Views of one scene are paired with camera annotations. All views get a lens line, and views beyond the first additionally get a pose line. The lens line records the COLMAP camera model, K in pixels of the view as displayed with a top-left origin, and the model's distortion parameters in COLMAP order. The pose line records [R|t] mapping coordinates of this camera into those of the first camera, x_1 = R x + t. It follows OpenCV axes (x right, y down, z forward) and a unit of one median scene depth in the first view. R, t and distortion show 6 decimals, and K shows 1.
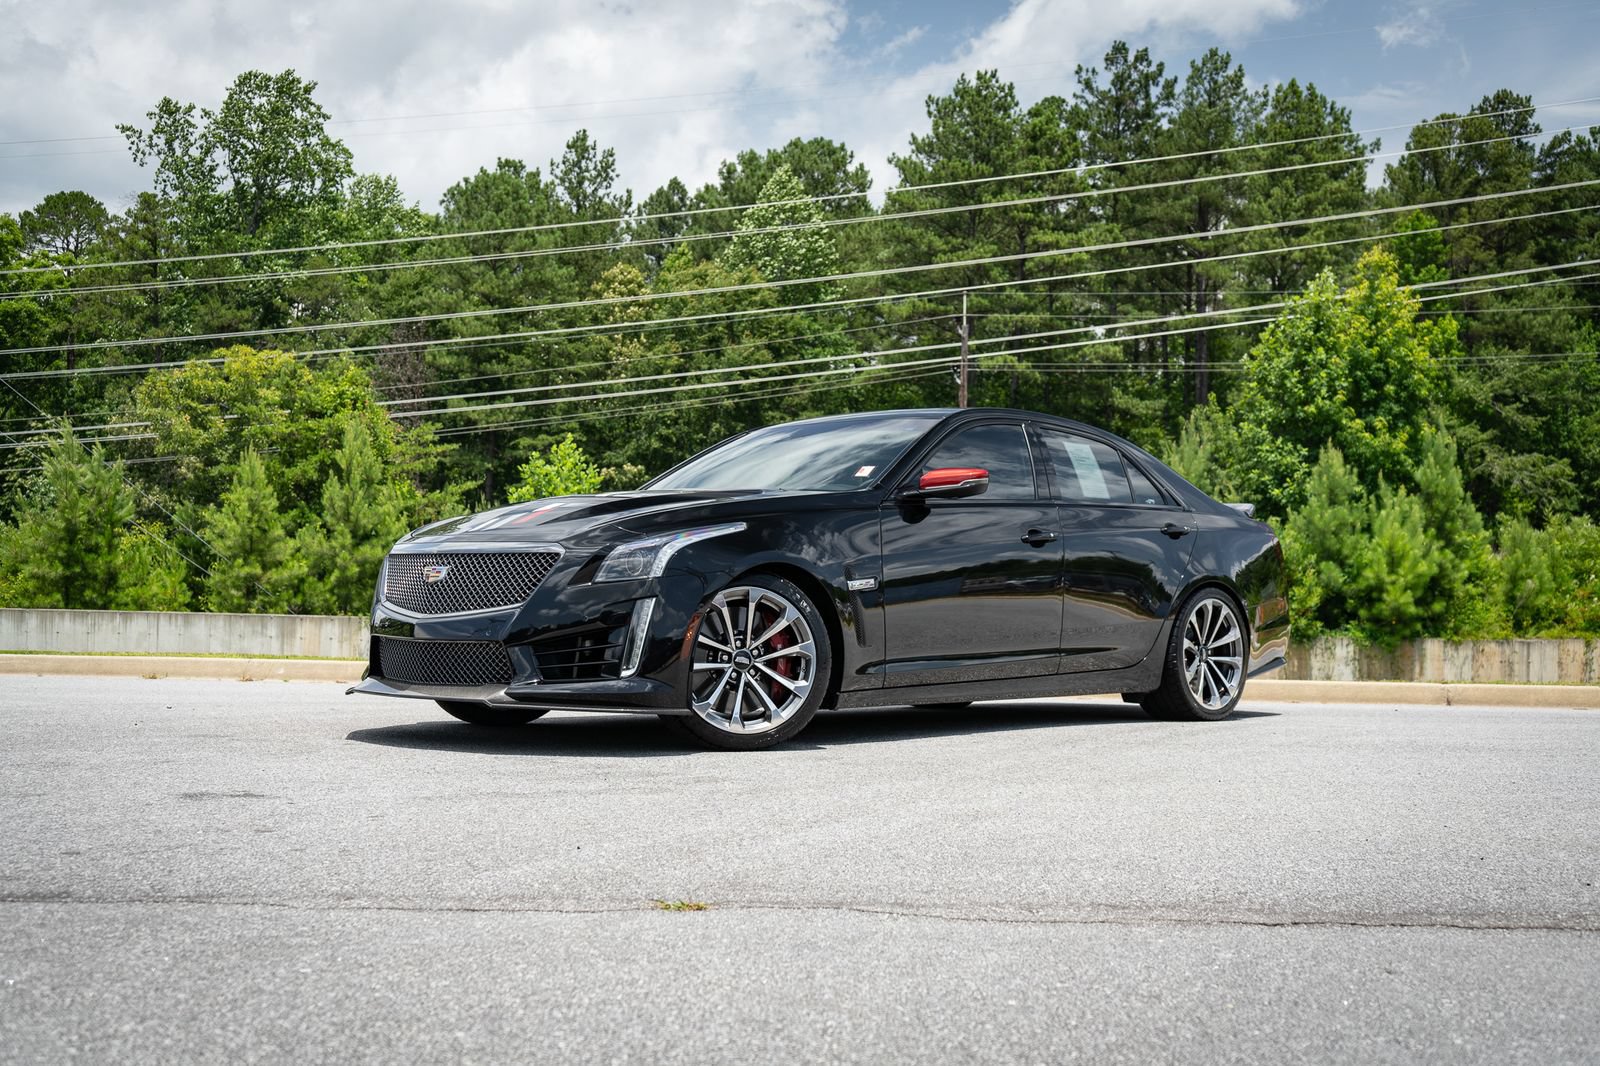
lens RADIAL K [[1810.4, 0, 781.9], [0, 1810.4, 507.6], [0, 0, 1]] dist [0.005002, 0.000000]
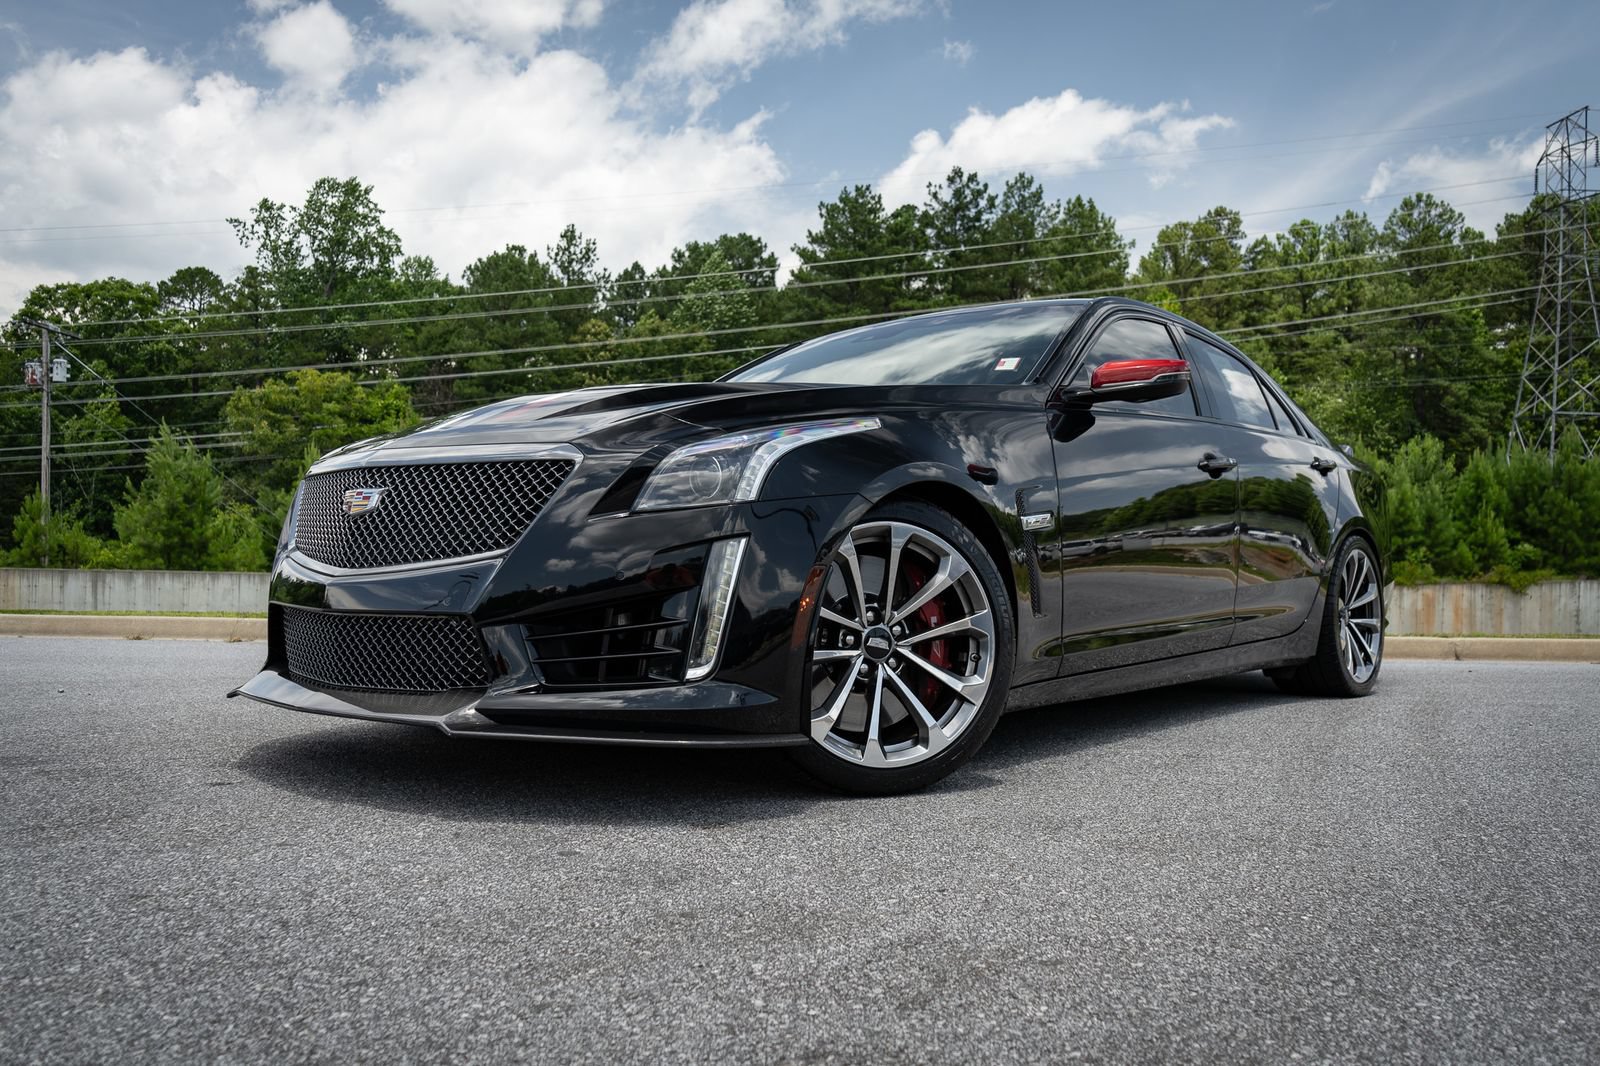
lens RADIAL K [[1271.2, 0, 797.6], [0, 1271.2, 522.9], [0, 0, 1]] dist [-0.026792, 0.011349]
pose [[0.997746, -0.000201, 0.067109, -0.010365], [-0.001076, 0.999819, 0.018986, 0.004861], [-0.067100, -0.019016, 0.997565, 0.078137]]
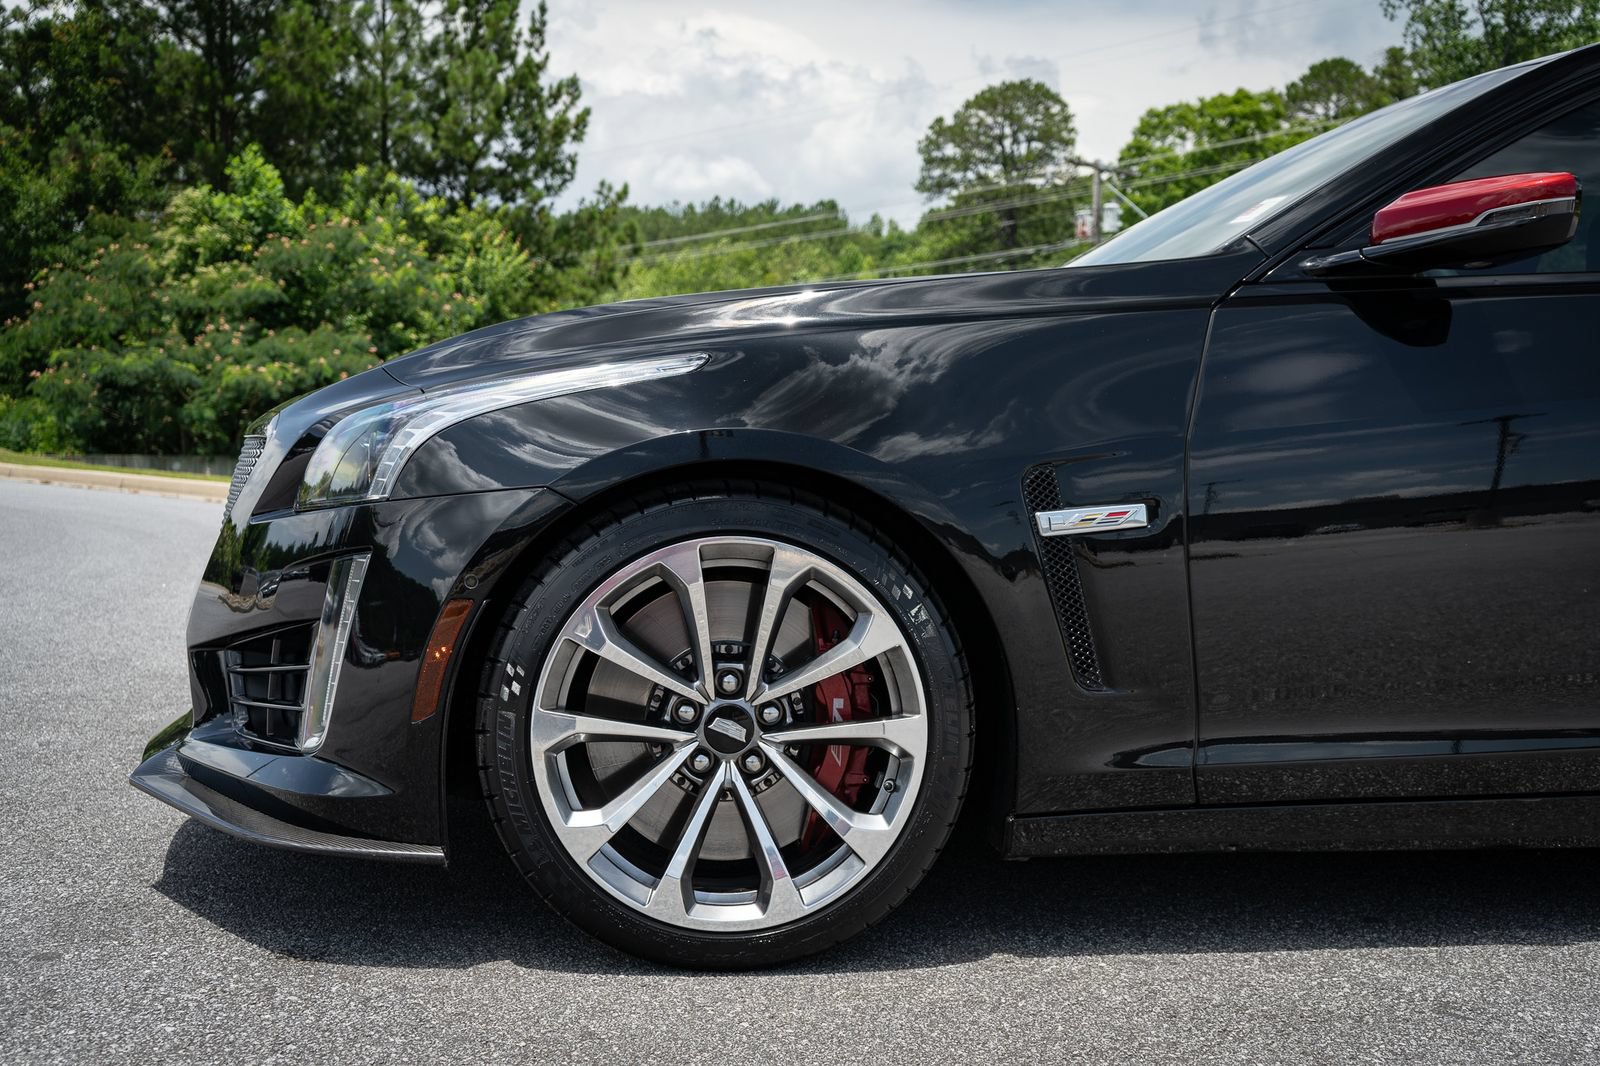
lens RADIAL K [[1706.8, 0, 787.0], [0, 1706.8, 543.2], [0, 0, 1]] dist [0.017715, 0.000000]
pose [[0.772651, 0.045591, -0.633192, 0.028959], [0.021963, 0.994901, 0.098435, 0.001406], [0.634451, -0.089963, 0.767710, 0.099127]]
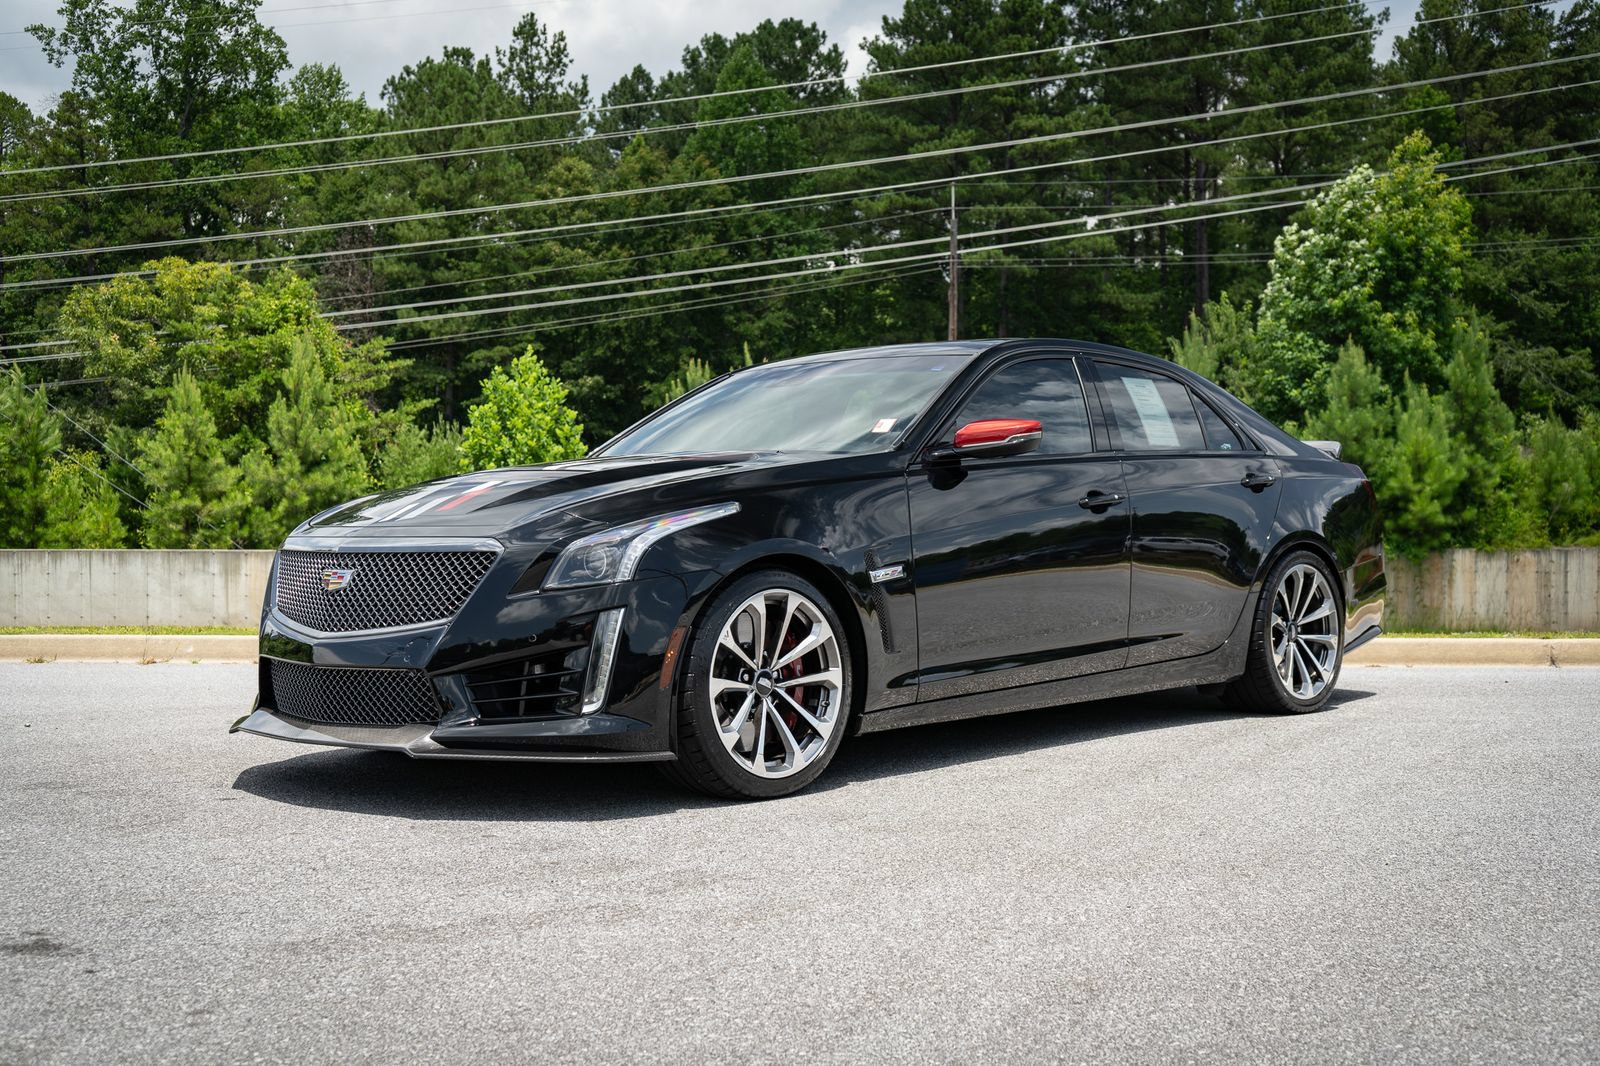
lens RADIAL K [[1886.8, 0, 779.9], [0, 1886.8, 558.5], [0, 0, 1]] dist [0.014780, 0.000000]
pose [[0.999727, -0.021126, 0.010026, -0.001428], [0.020303, 0.996894, 0.076090, -0.004018], [-0.011603, -0.075866, 0.997051, 0.026636]]
